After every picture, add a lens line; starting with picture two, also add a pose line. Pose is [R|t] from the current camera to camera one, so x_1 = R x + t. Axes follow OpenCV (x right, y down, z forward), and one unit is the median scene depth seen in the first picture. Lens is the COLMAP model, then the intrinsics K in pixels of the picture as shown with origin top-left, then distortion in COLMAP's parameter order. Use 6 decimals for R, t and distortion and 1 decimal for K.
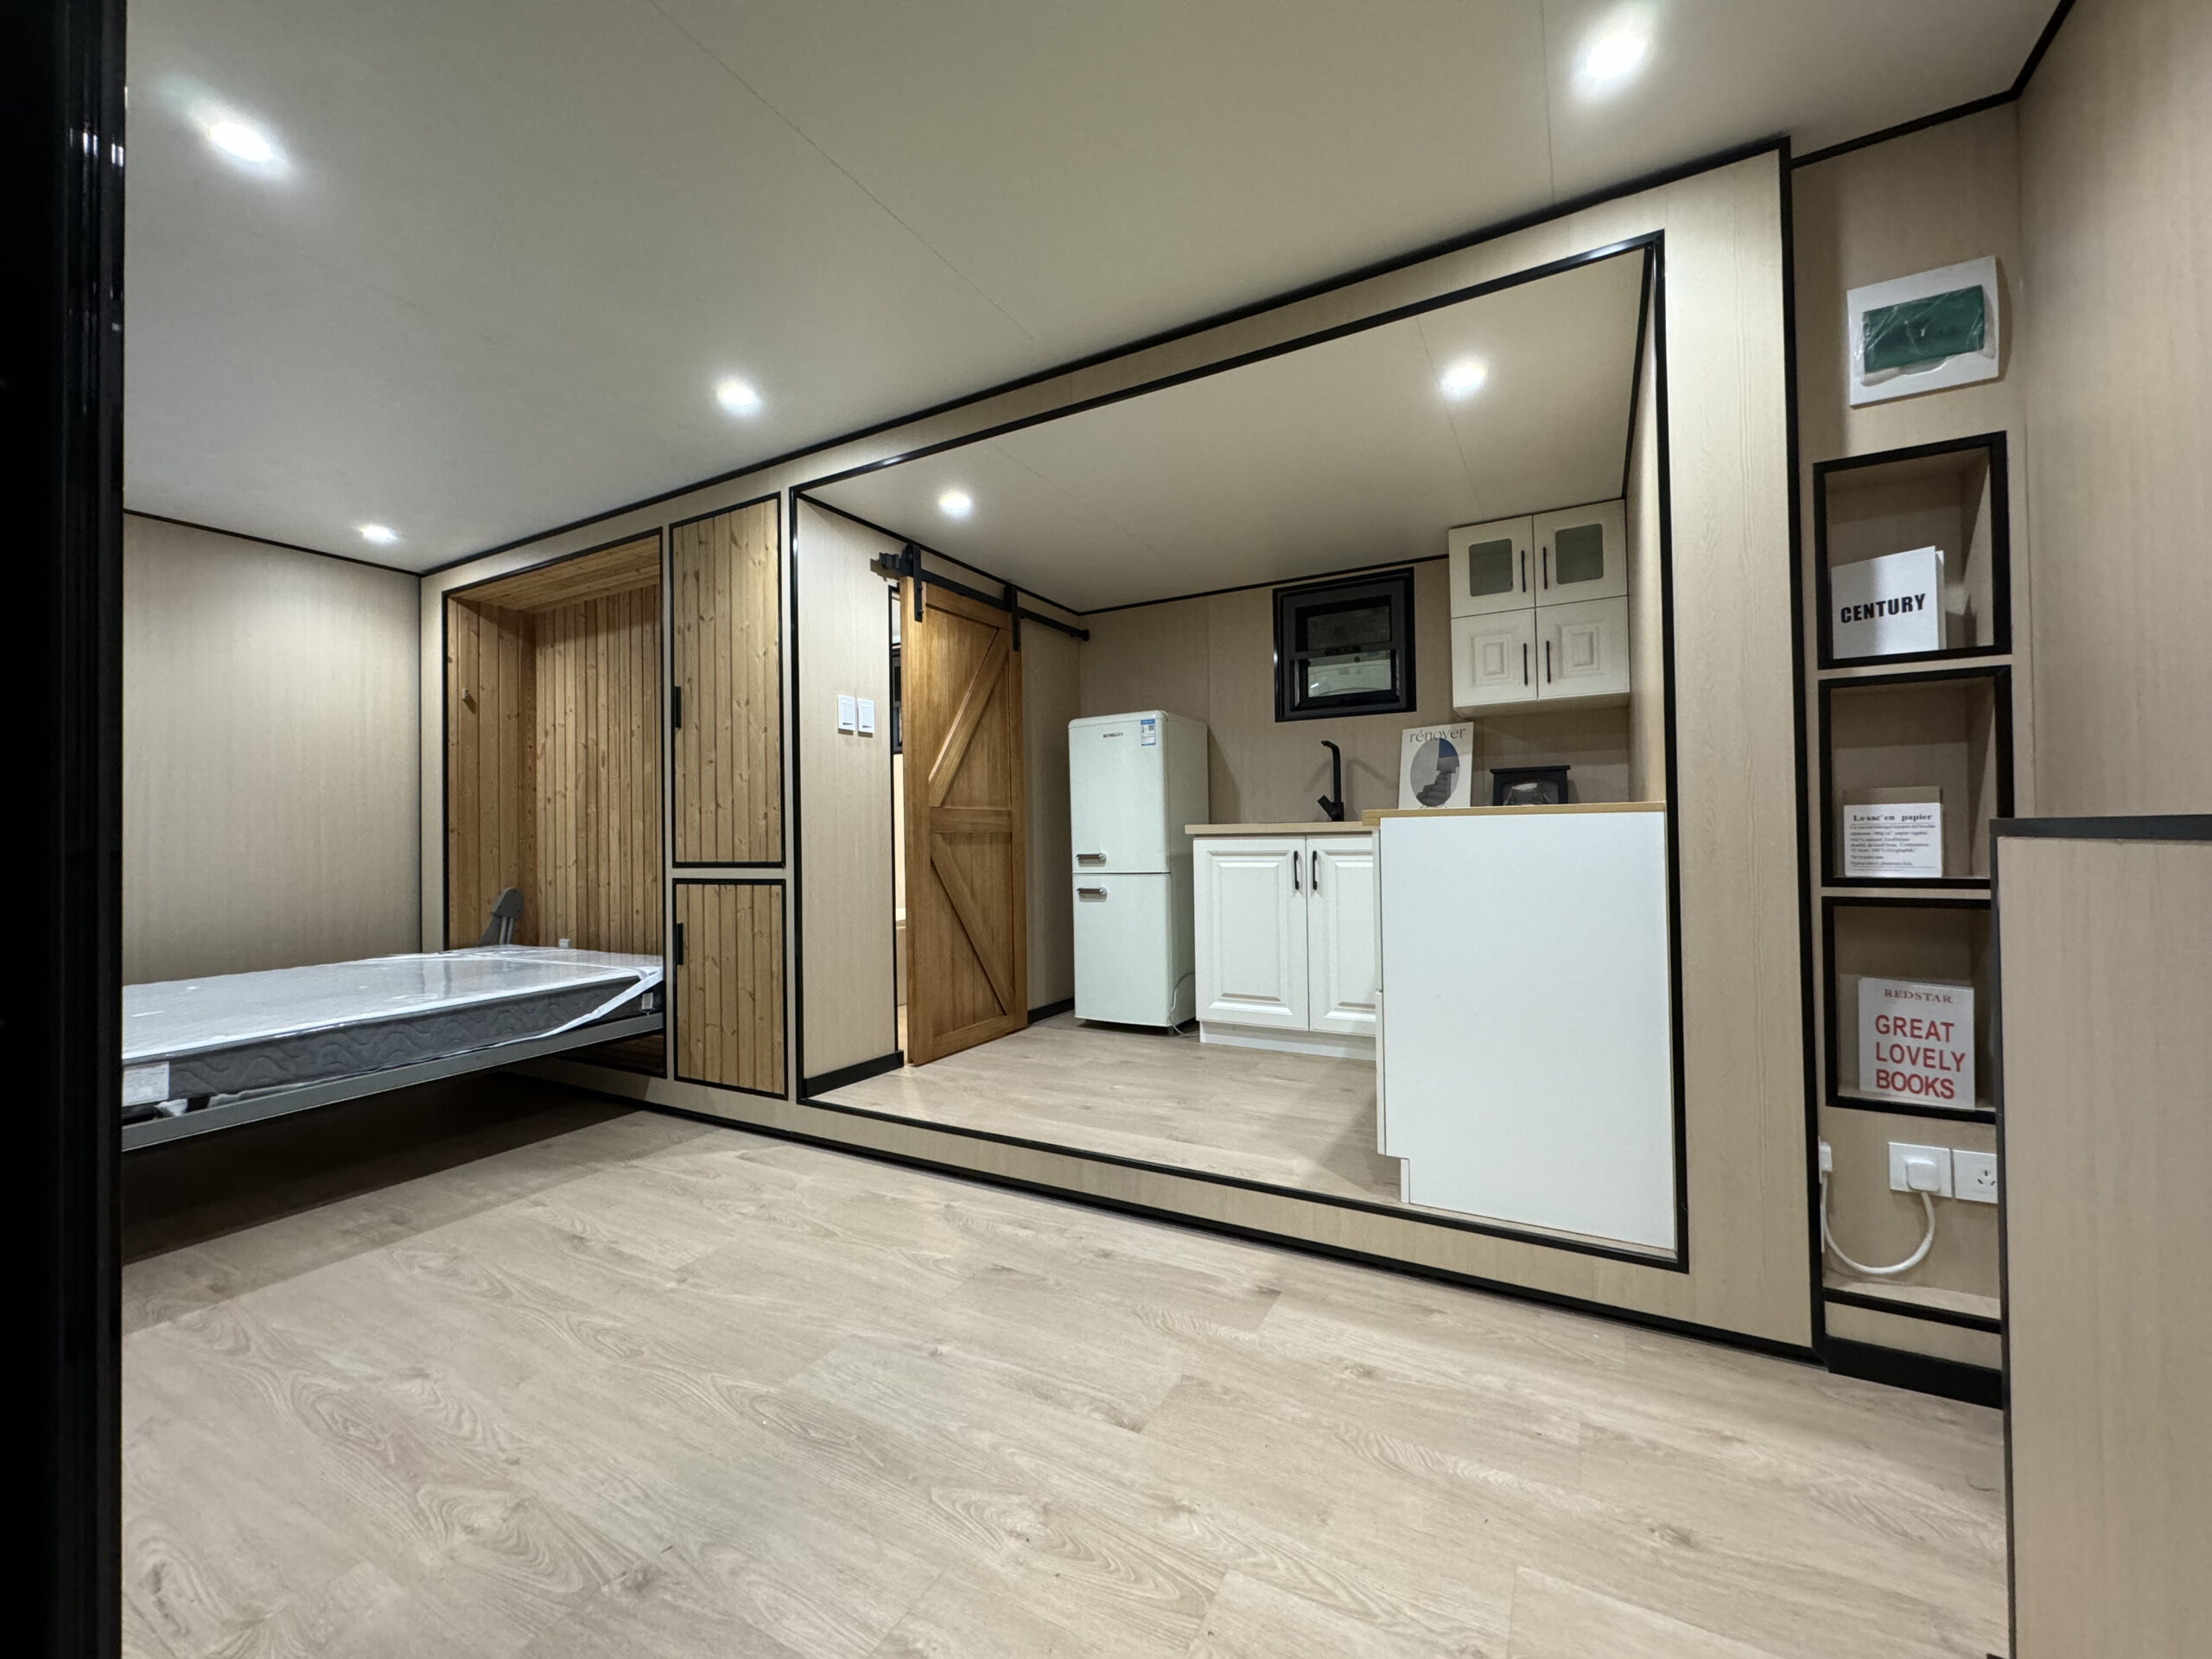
lens RADIAL K [[877.1, 0, 1106.0], [0, 877.1, 829.5], [0, 0, 1]] dist [0.000256, 0.000389]
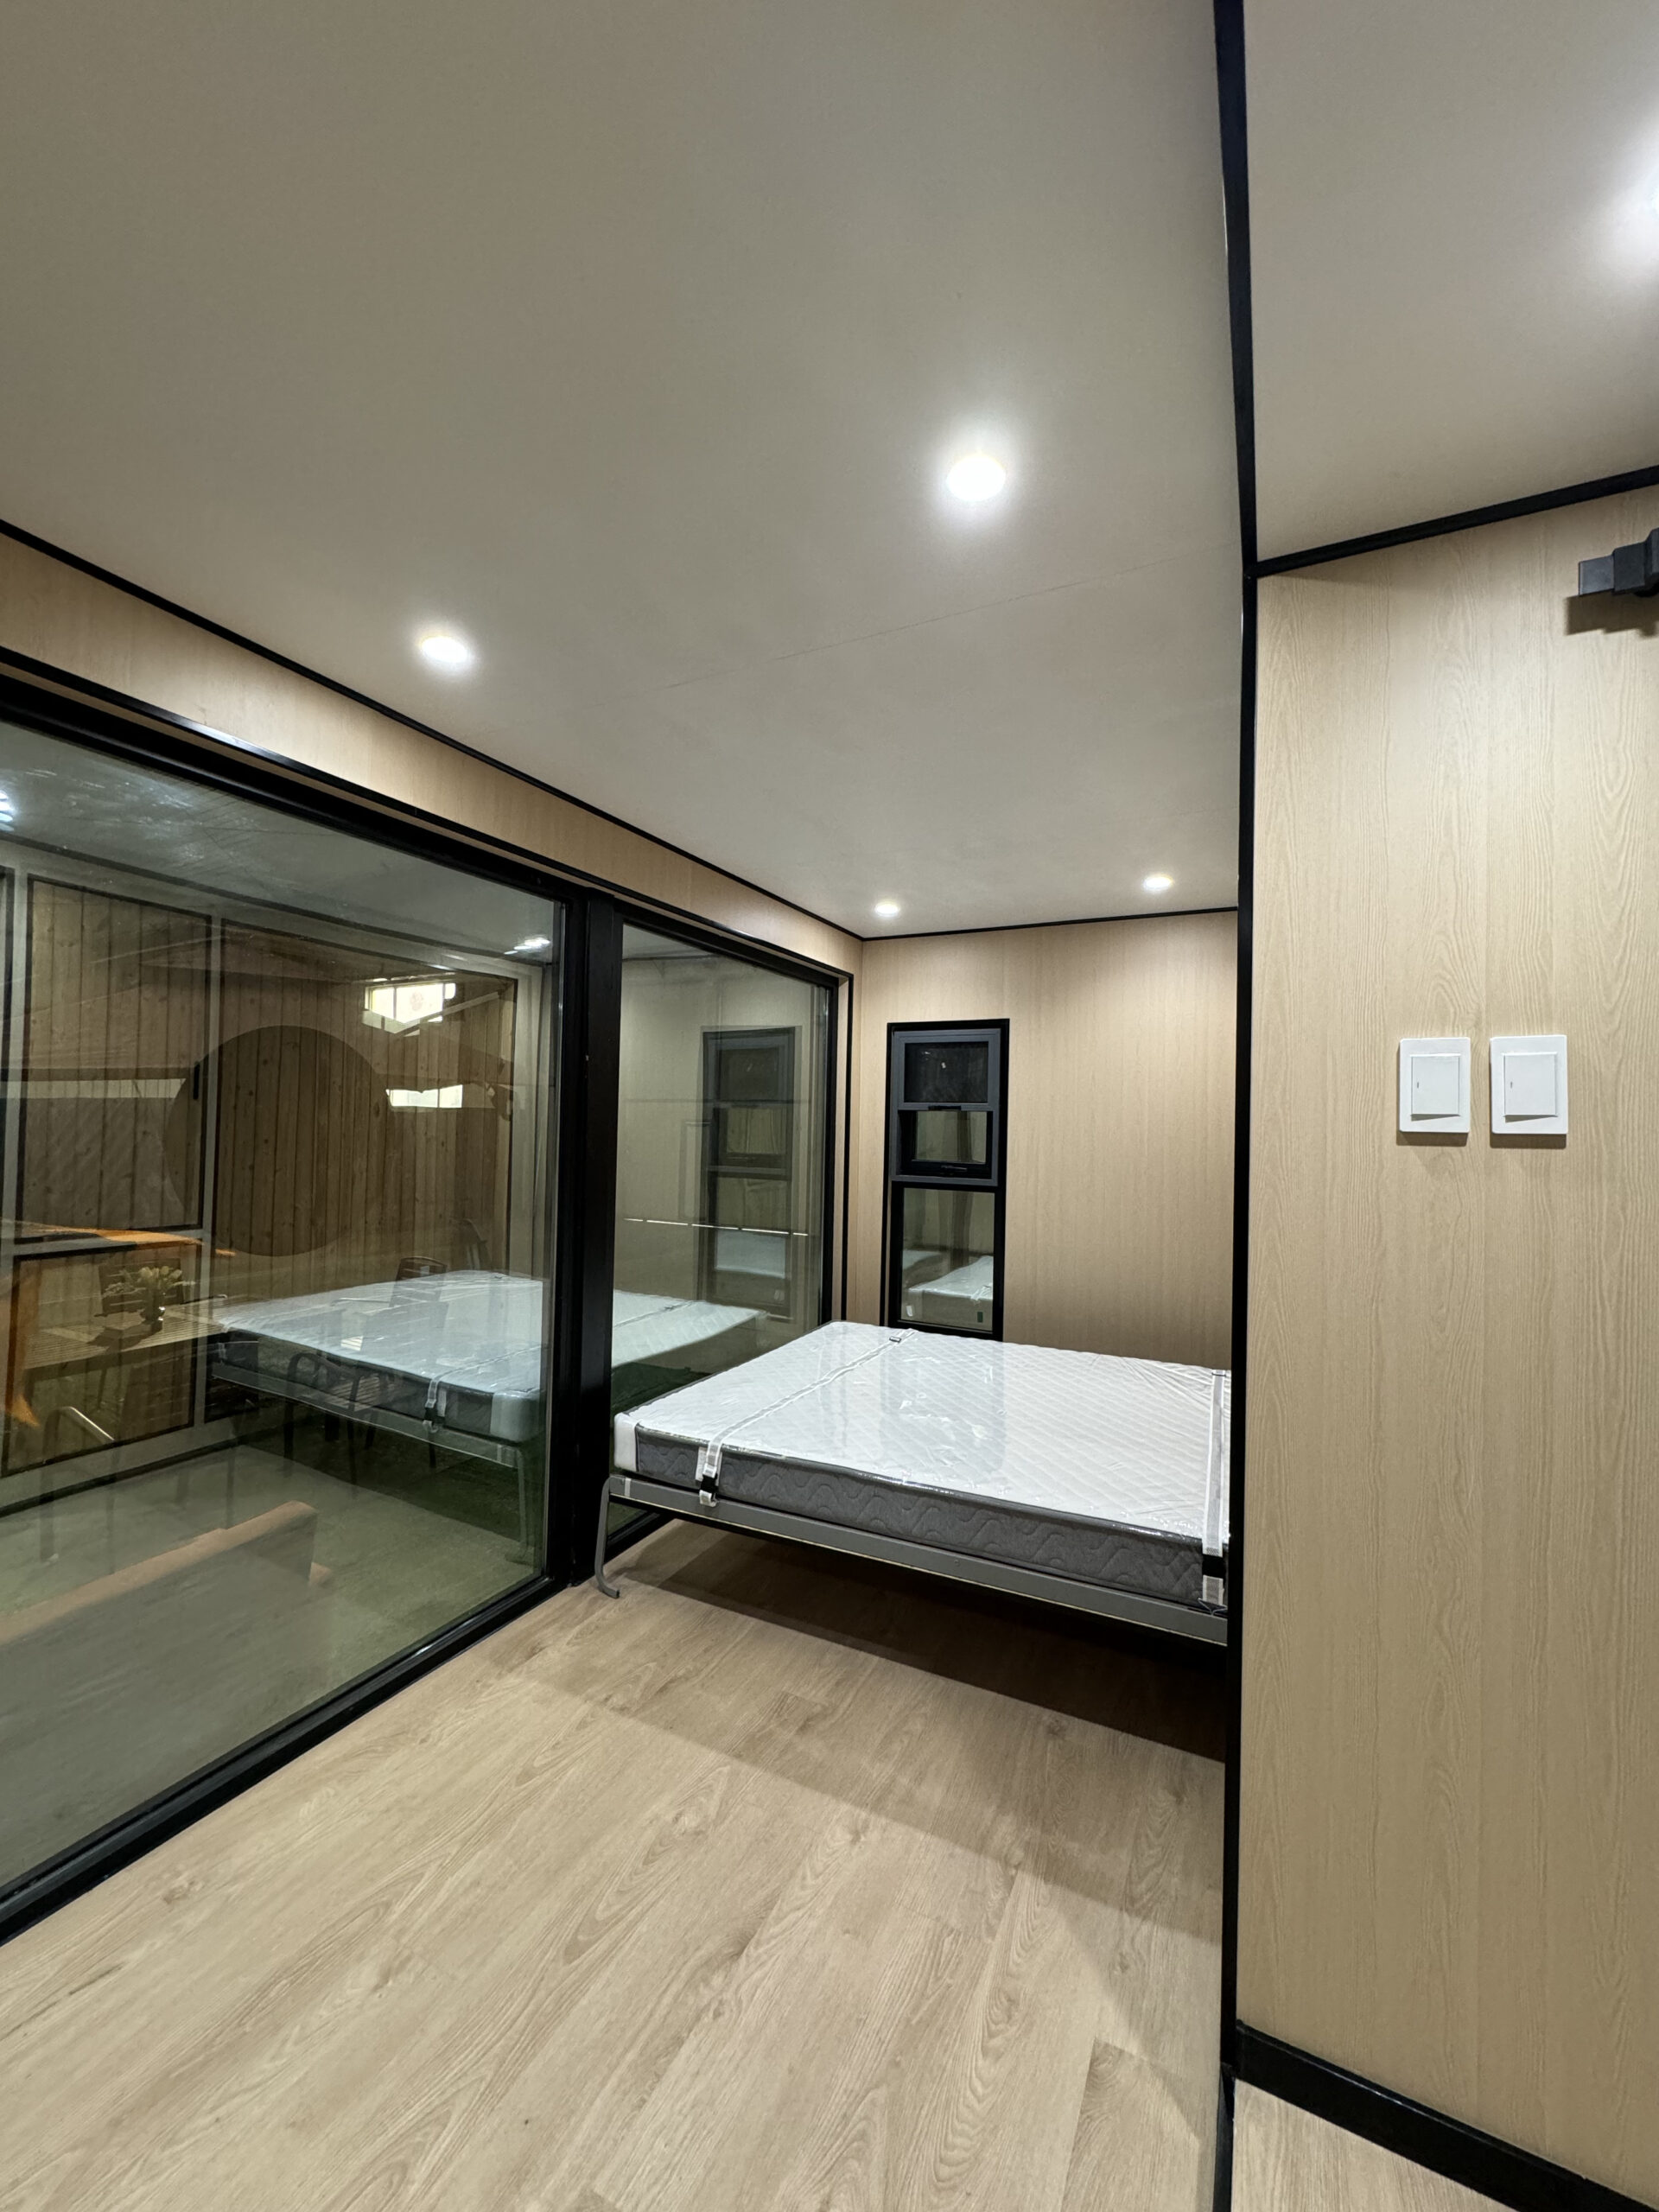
lens RADIAL K [[877.1, 0, 829.5], [0, 877.1, 1106.0], [0, 0, 1]] dist [0.000256, 0.000389]
pose [[0.042661, -0.004061, -0.999081, 0.034720], [-0.015165, 0.999874, -0.004711, -0.090983], [0.998975, 0.015352, 0.042594, 0.566619]]
